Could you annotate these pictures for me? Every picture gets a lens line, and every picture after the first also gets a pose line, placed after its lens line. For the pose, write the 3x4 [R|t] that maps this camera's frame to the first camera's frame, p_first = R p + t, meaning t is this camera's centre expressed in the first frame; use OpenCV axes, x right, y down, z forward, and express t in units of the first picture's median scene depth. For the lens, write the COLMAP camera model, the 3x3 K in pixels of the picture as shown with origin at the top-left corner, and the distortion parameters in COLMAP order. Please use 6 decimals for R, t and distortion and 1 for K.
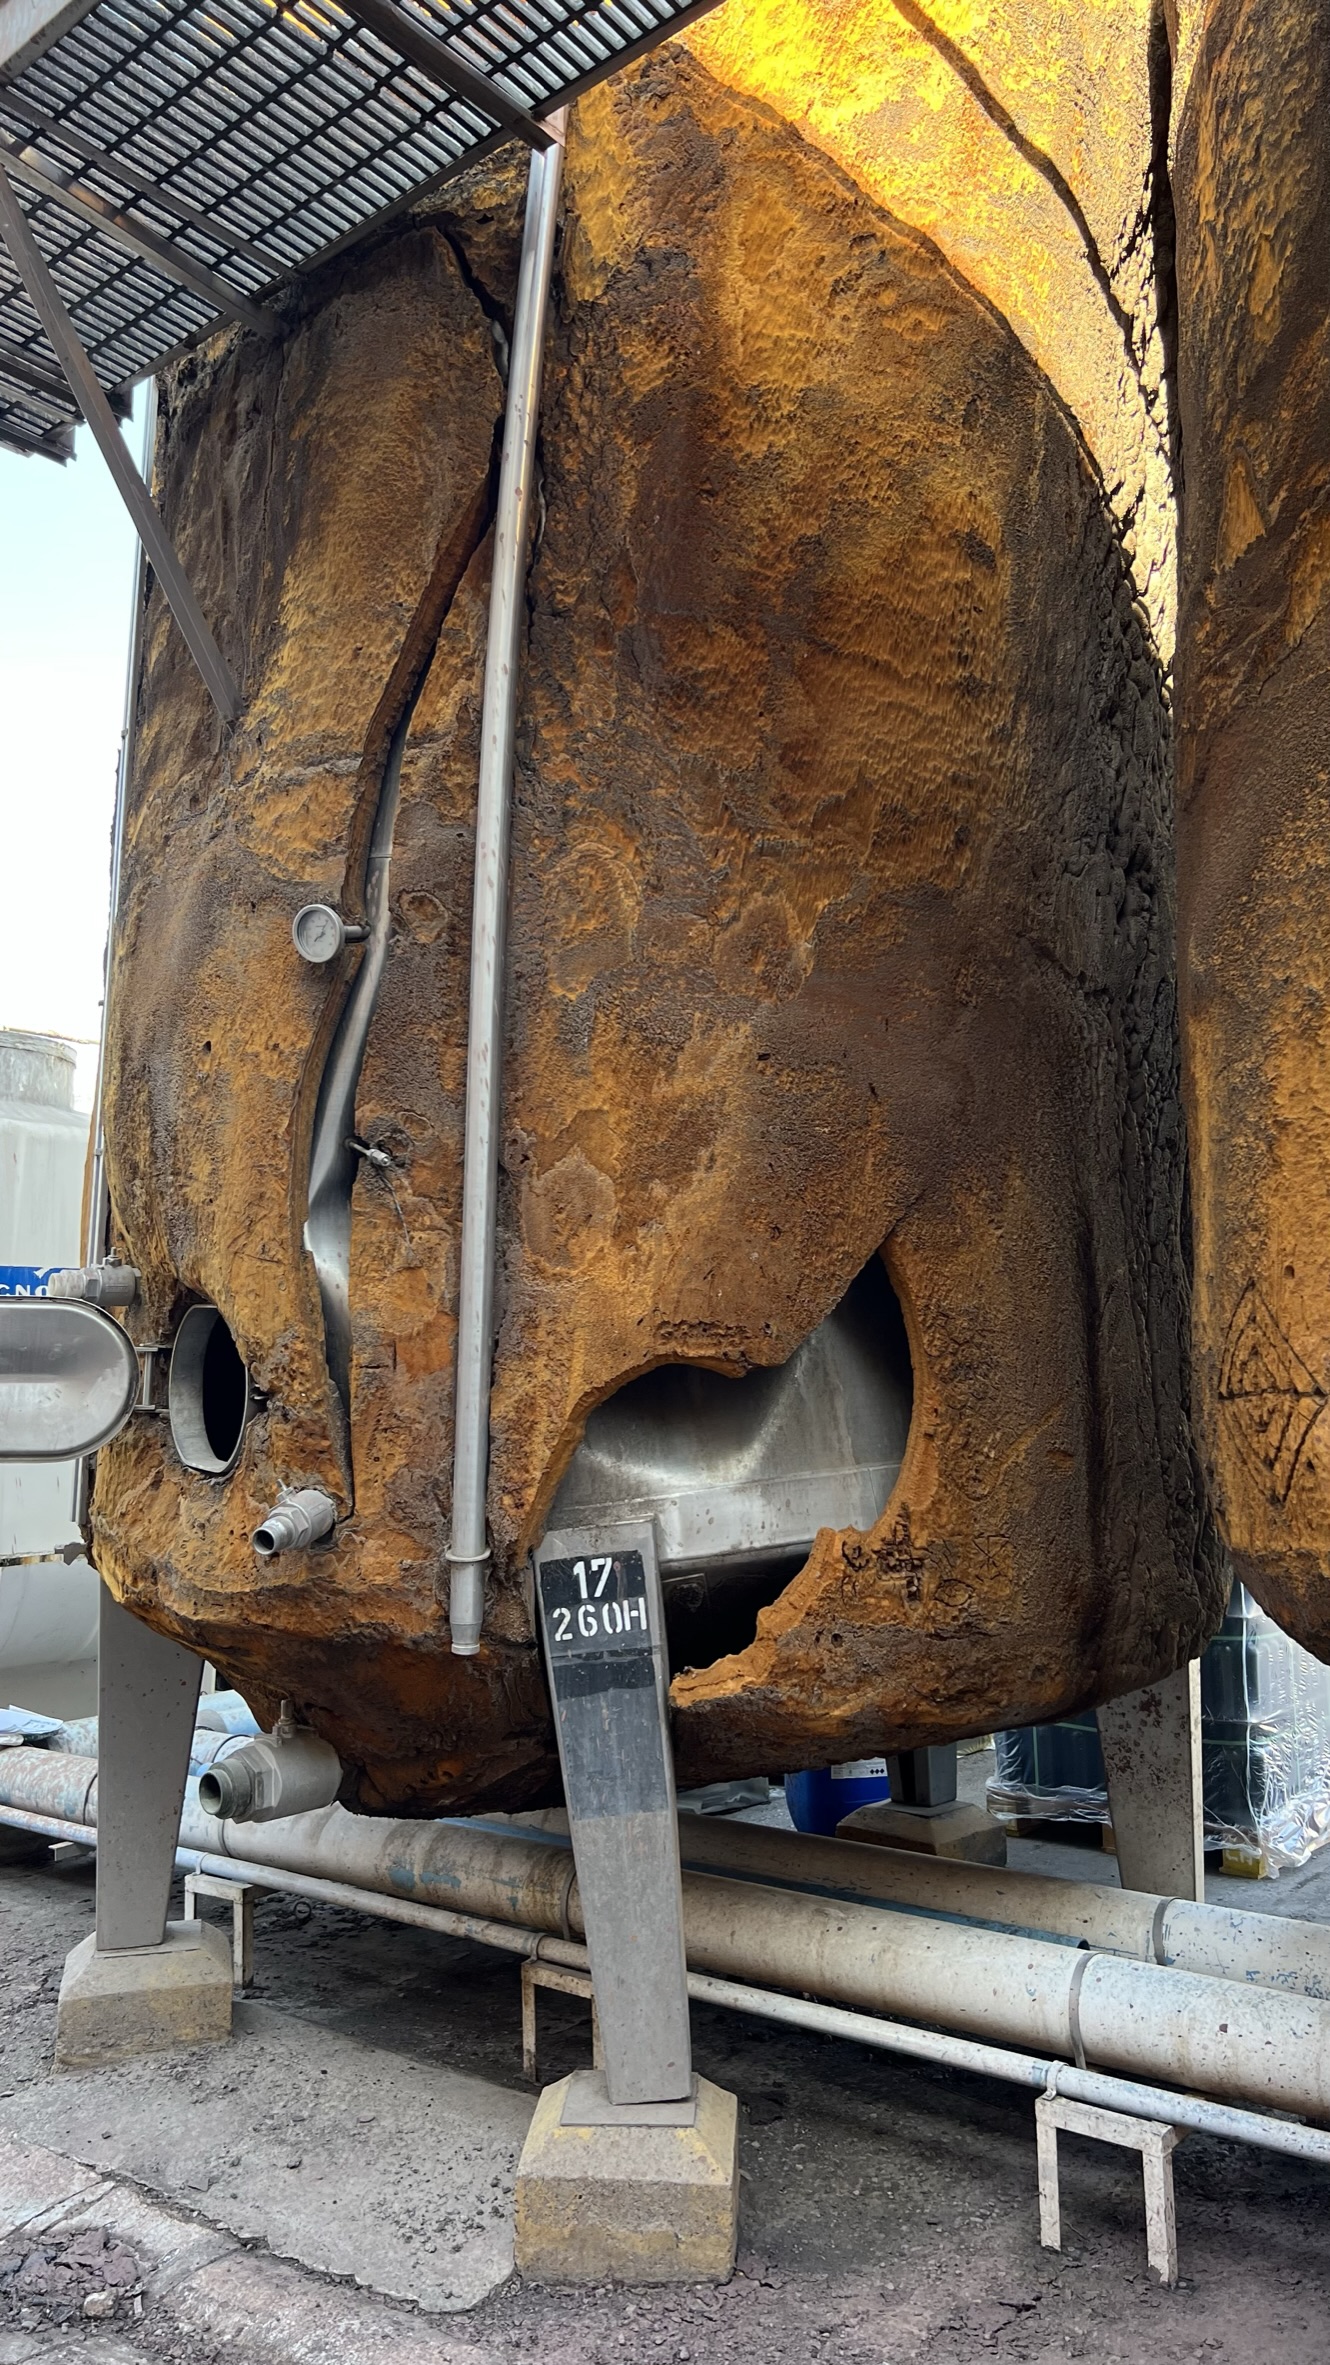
lens RADIAL K [[1761.9, 0, 670.1], [0, 1761.9, 1183.7], [0, 0, 1]] dist [0.049781, -0.052678]
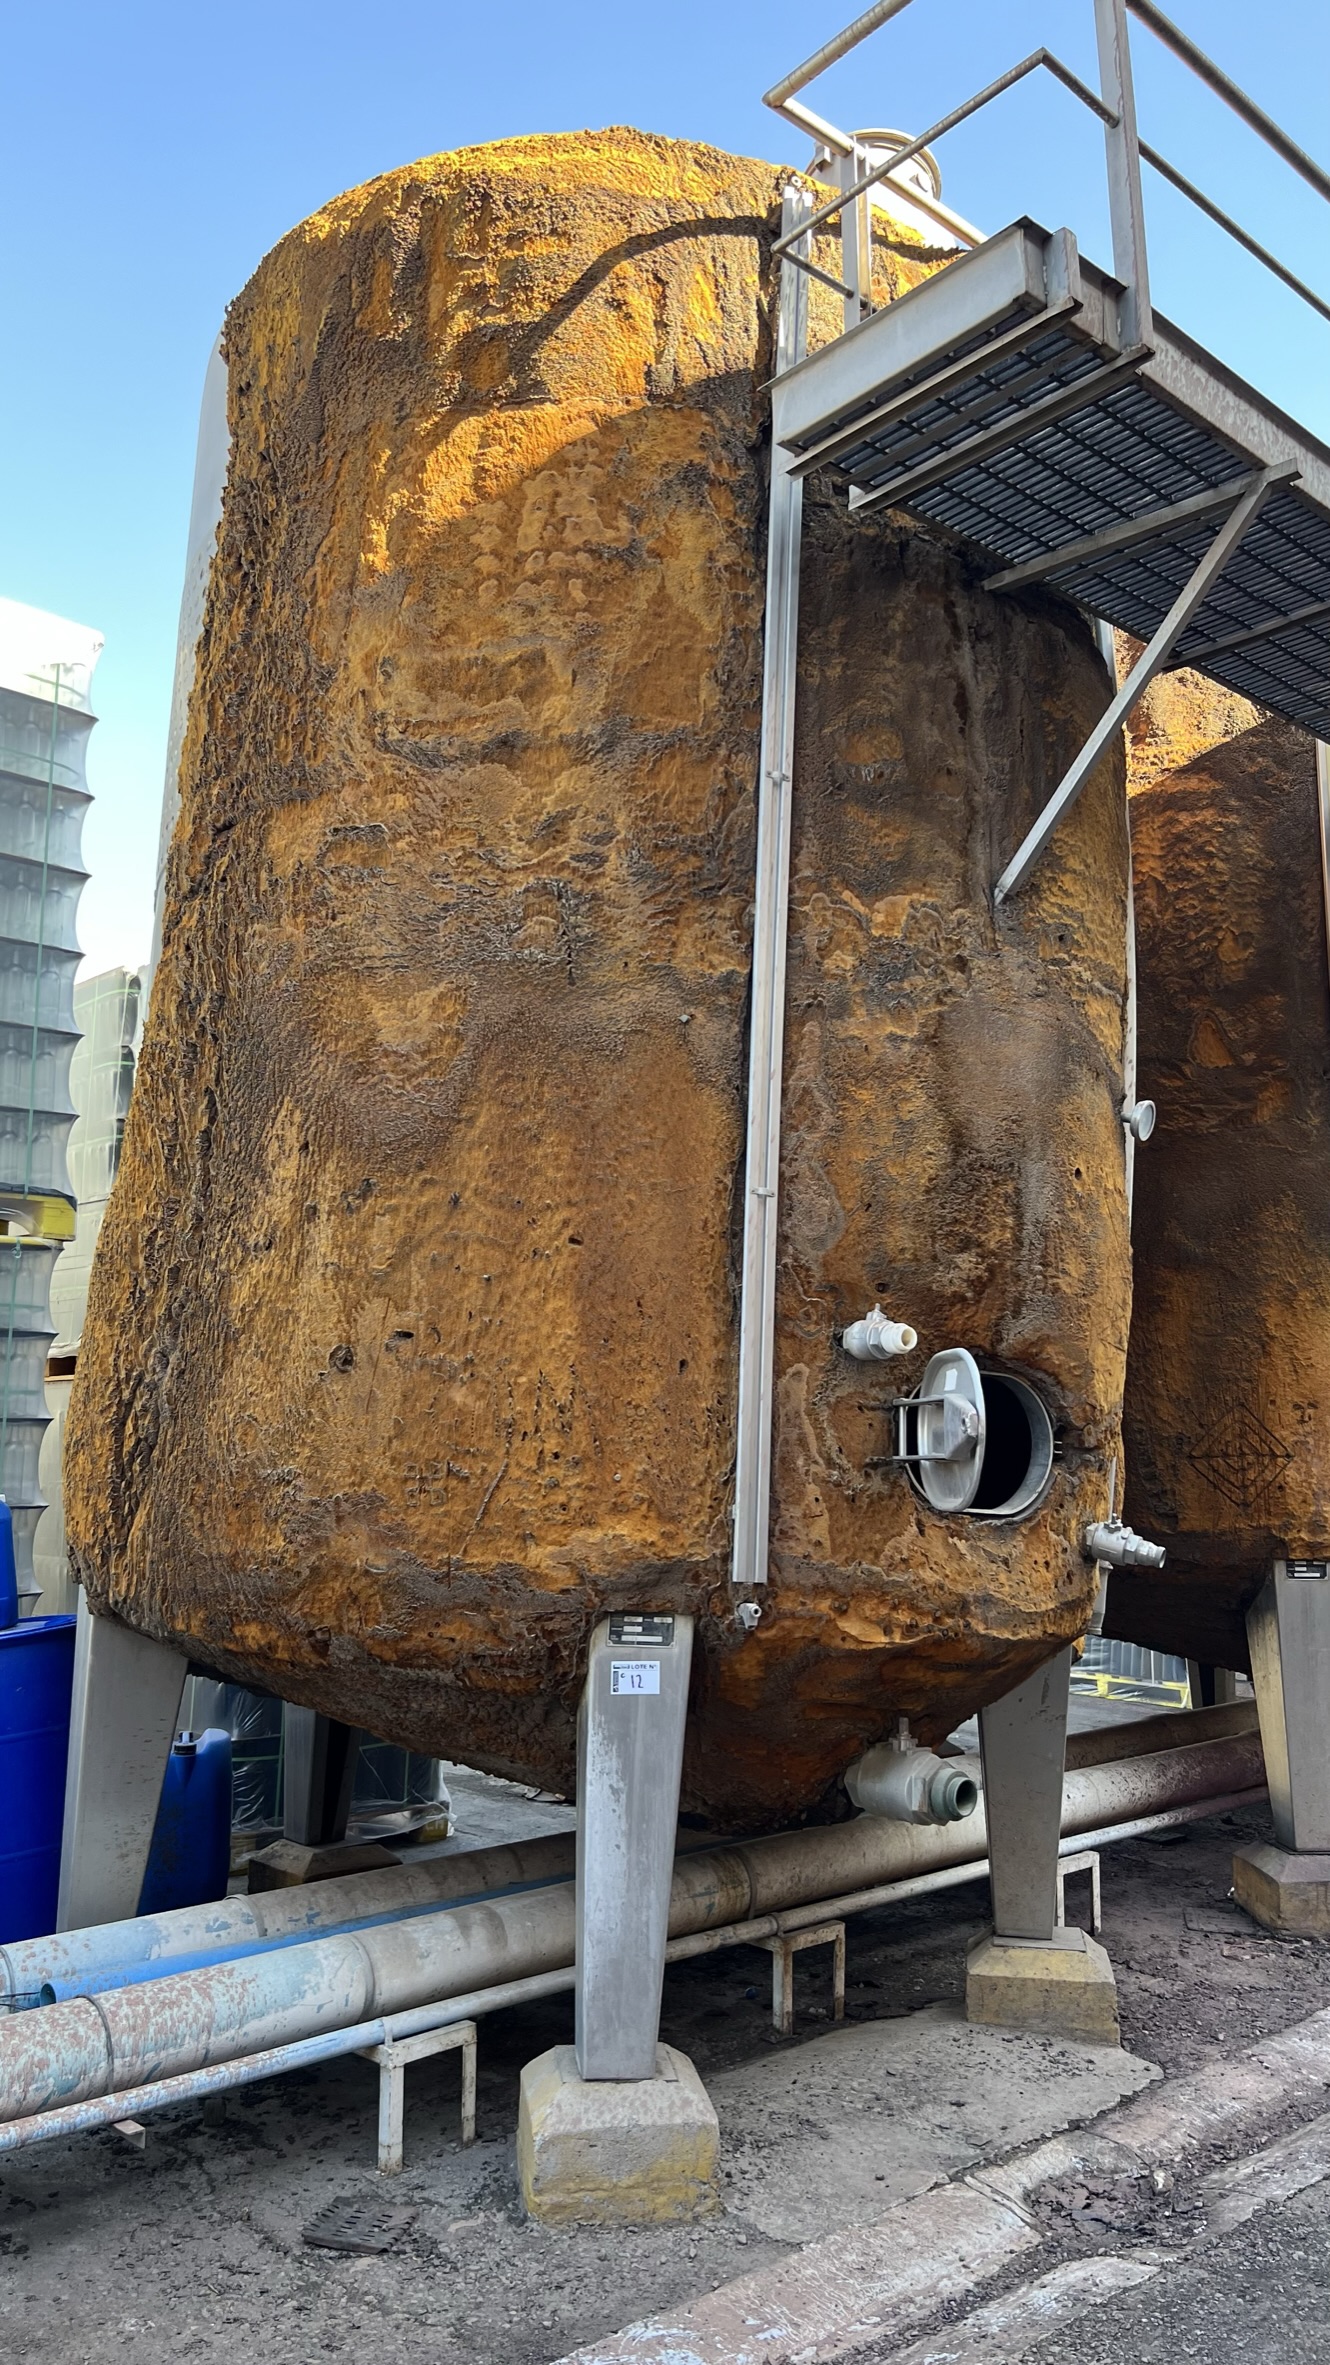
lens RADIAL K [[1761.9, 0, 659.3], [0, 1761.9, 1172.7], [0, 0, 1]] dist [0.049781, -0.052678]
pose [[0.128359, 0.165690, 0.977789, -1.599722], [-0.119431, 0.981352, -0.150615, 0.155121], [-0.984510, -0.097445, 0.145754, 1.158145]]
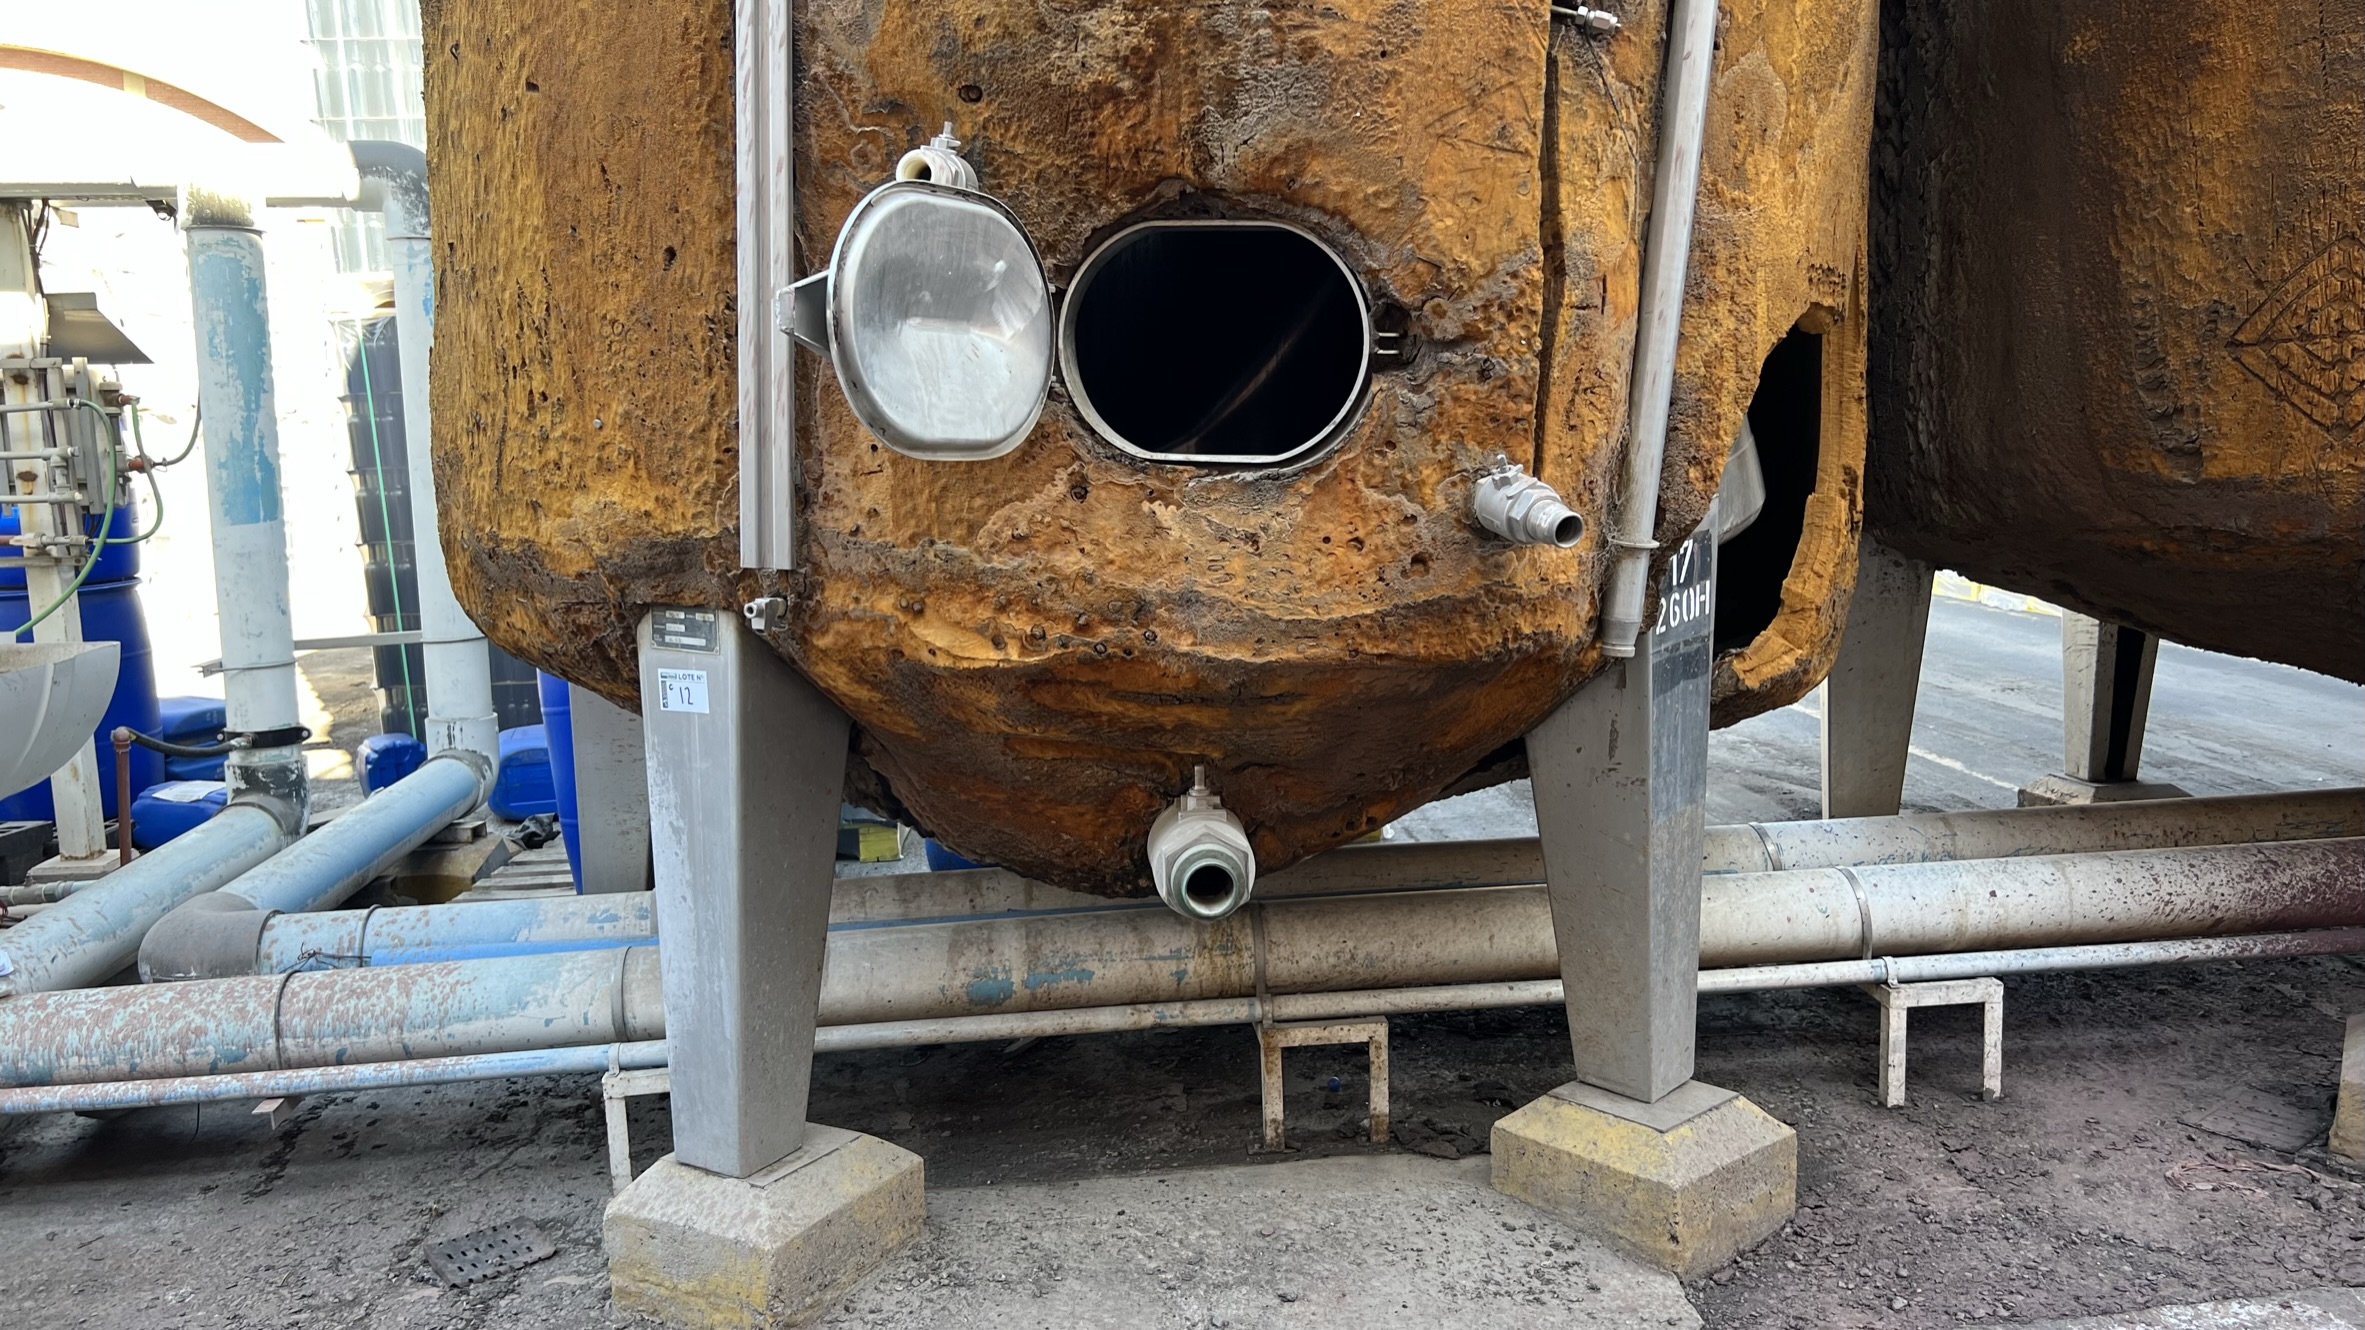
lens RADIAL K [[1761.9, 0, 1183.6], [0, 1761.9, 664.1], [0, 0, 1]] dist [0.049781, -0.052678]
pose [[0.713506, -0.102696, 0.693082, -0.836752], [-0.054039, 0.978187, 0.200573, 0.109989], [-0.698562, -0.180564, 0.692393, 0.555018]]
